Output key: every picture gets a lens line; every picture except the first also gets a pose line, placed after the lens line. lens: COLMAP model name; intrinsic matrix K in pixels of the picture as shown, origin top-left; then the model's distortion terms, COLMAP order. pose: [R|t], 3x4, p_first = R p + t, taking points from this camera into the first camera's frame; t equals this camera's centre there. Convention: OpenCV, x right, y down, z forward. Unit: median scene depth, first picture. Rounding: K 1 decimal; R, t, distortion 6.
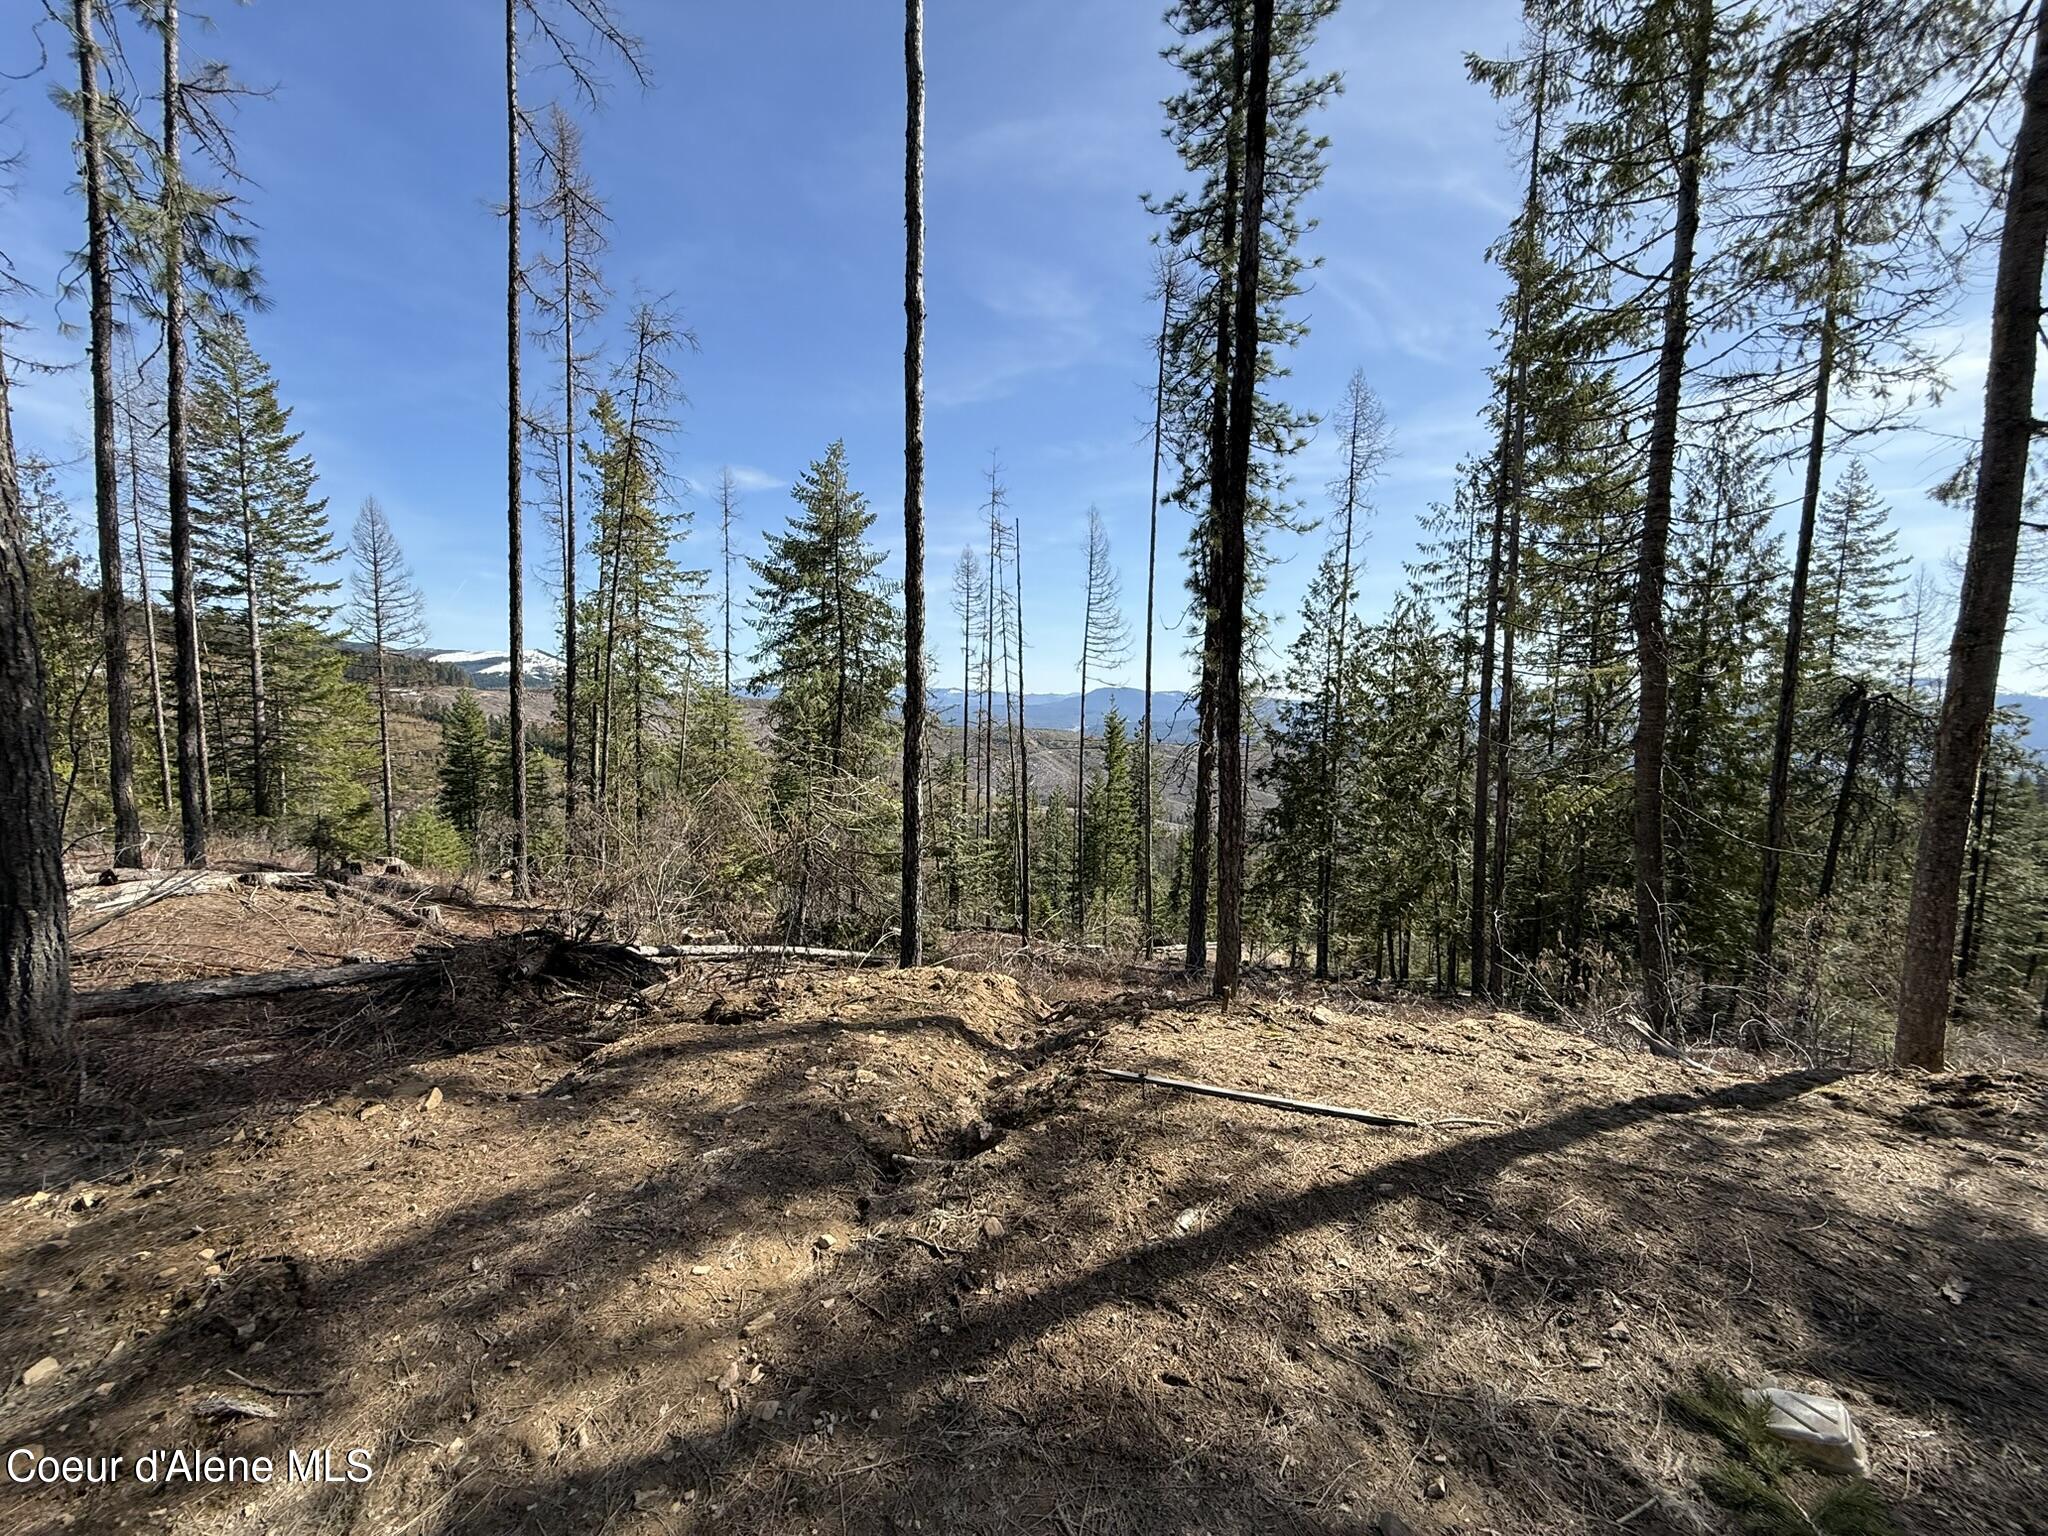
lens RADIAL K [[814.0, 0, 1018.9], [0, 814.0, 763.9], [0, 0, 1]] dist [0.000195, 0.000094]
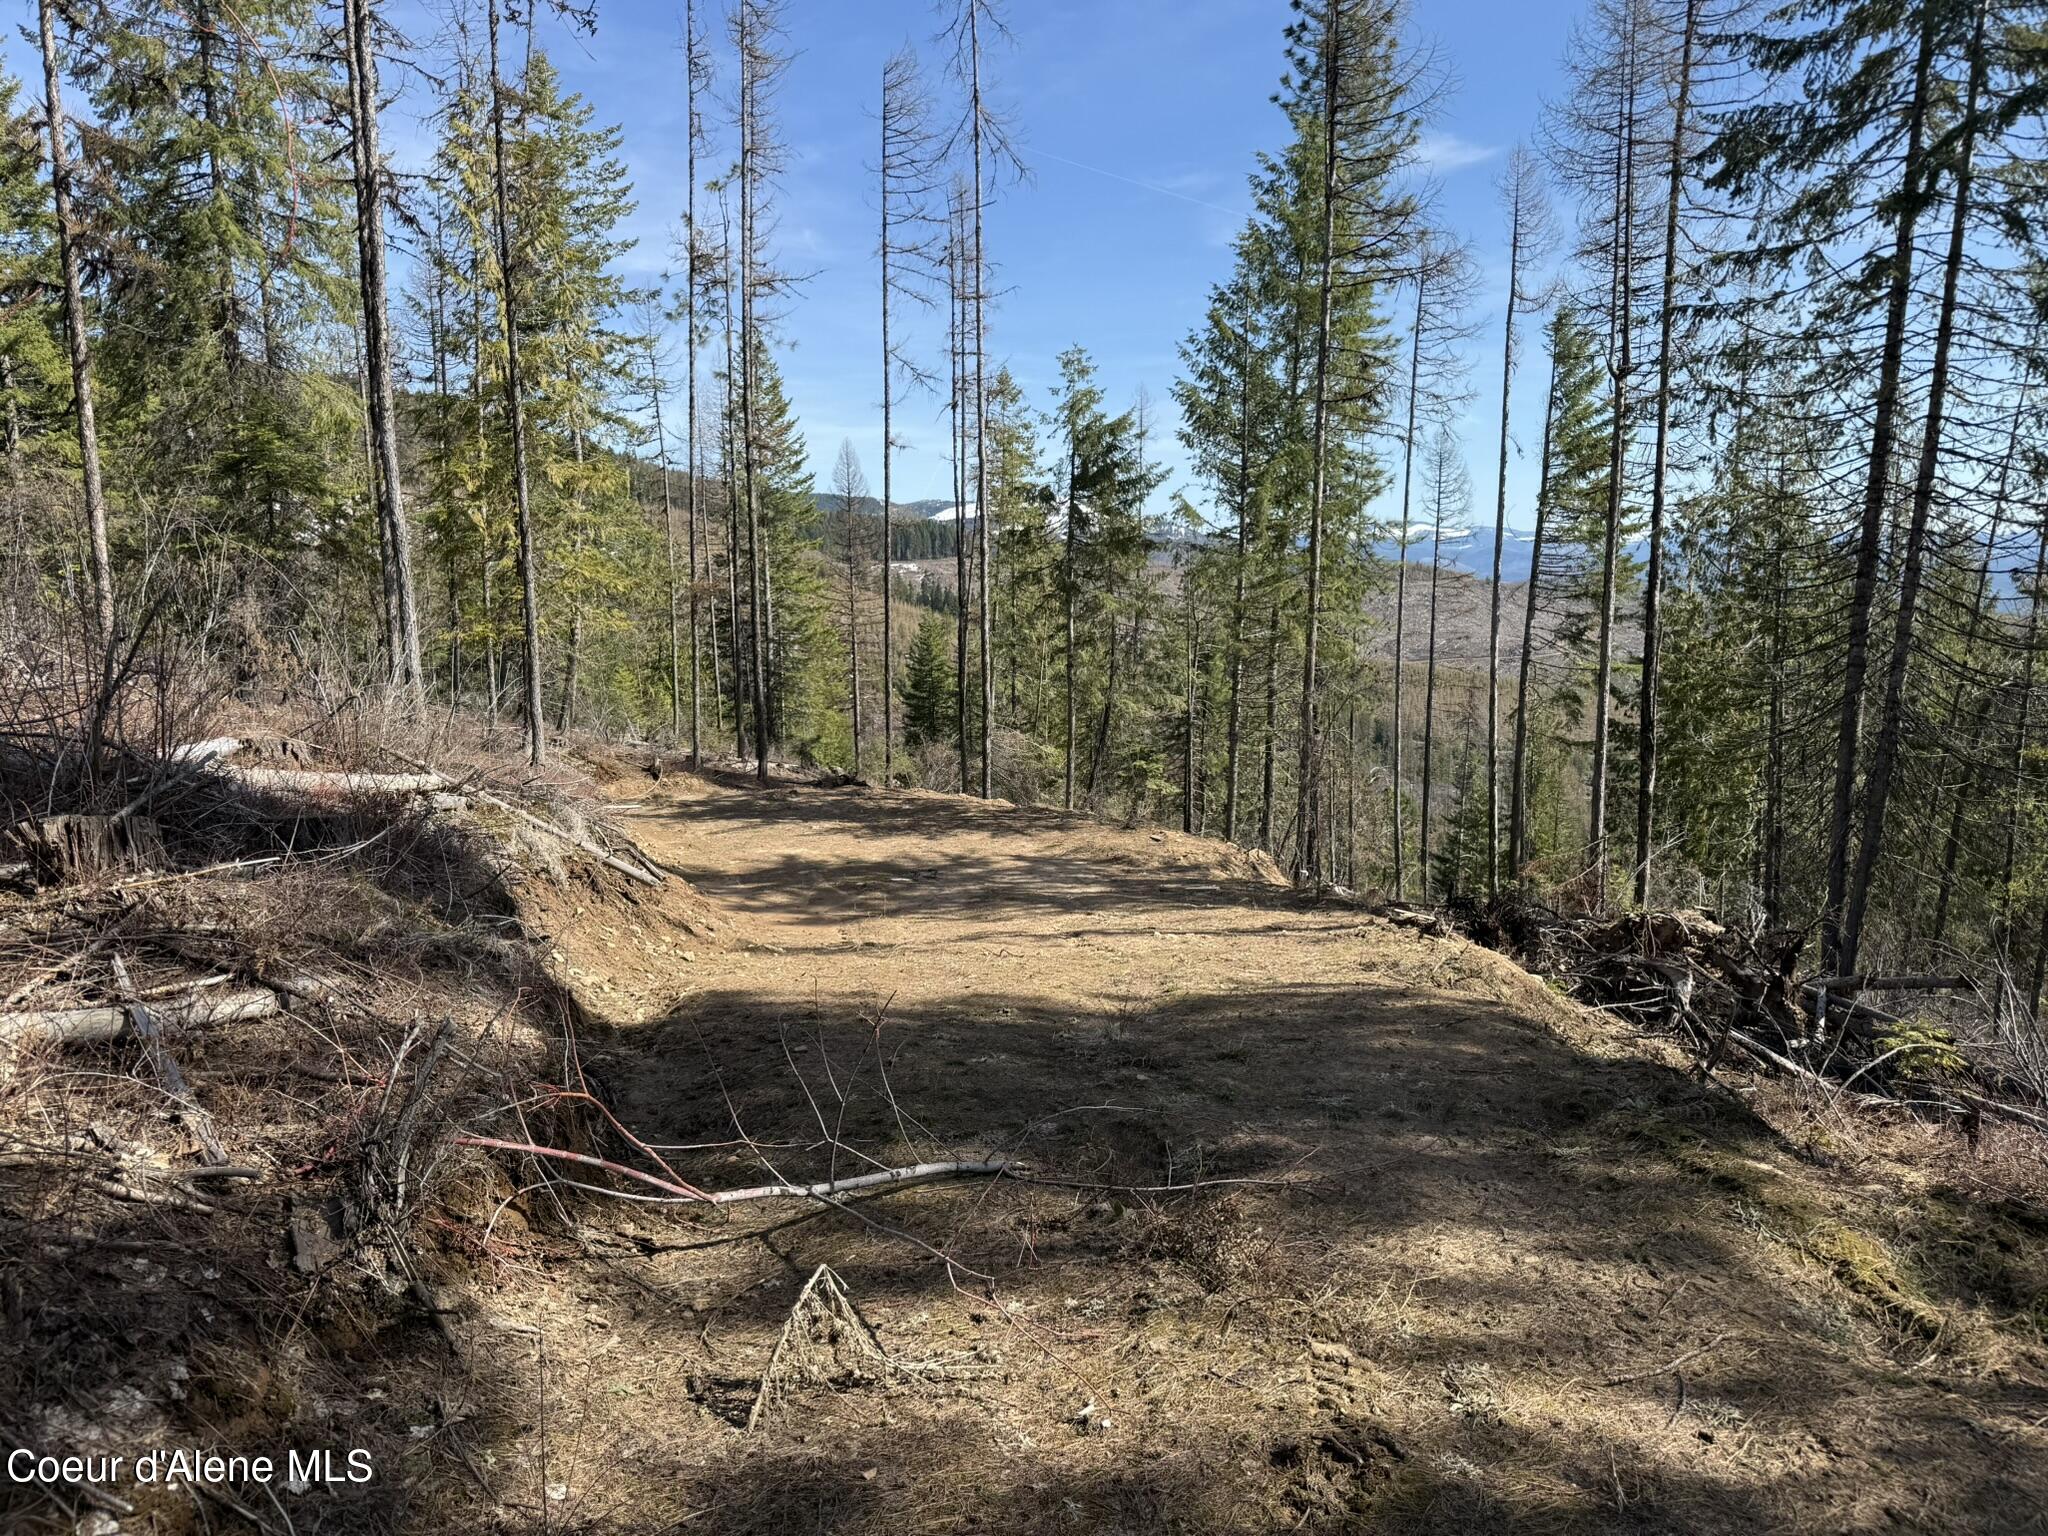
lens RADIAL K [[1439.9, 0, 1027.4], [0, 1439.9, 769.5], [0, 0, 1]] dist [0.031561, -0.041499]
pose [[0.845358, 0.051551, -0.531707, 1.925572], [-0.015828, 0.997313, 0.071527, -0.167841], [0.533965, -0.052050, 0.843903, -2.186643]]
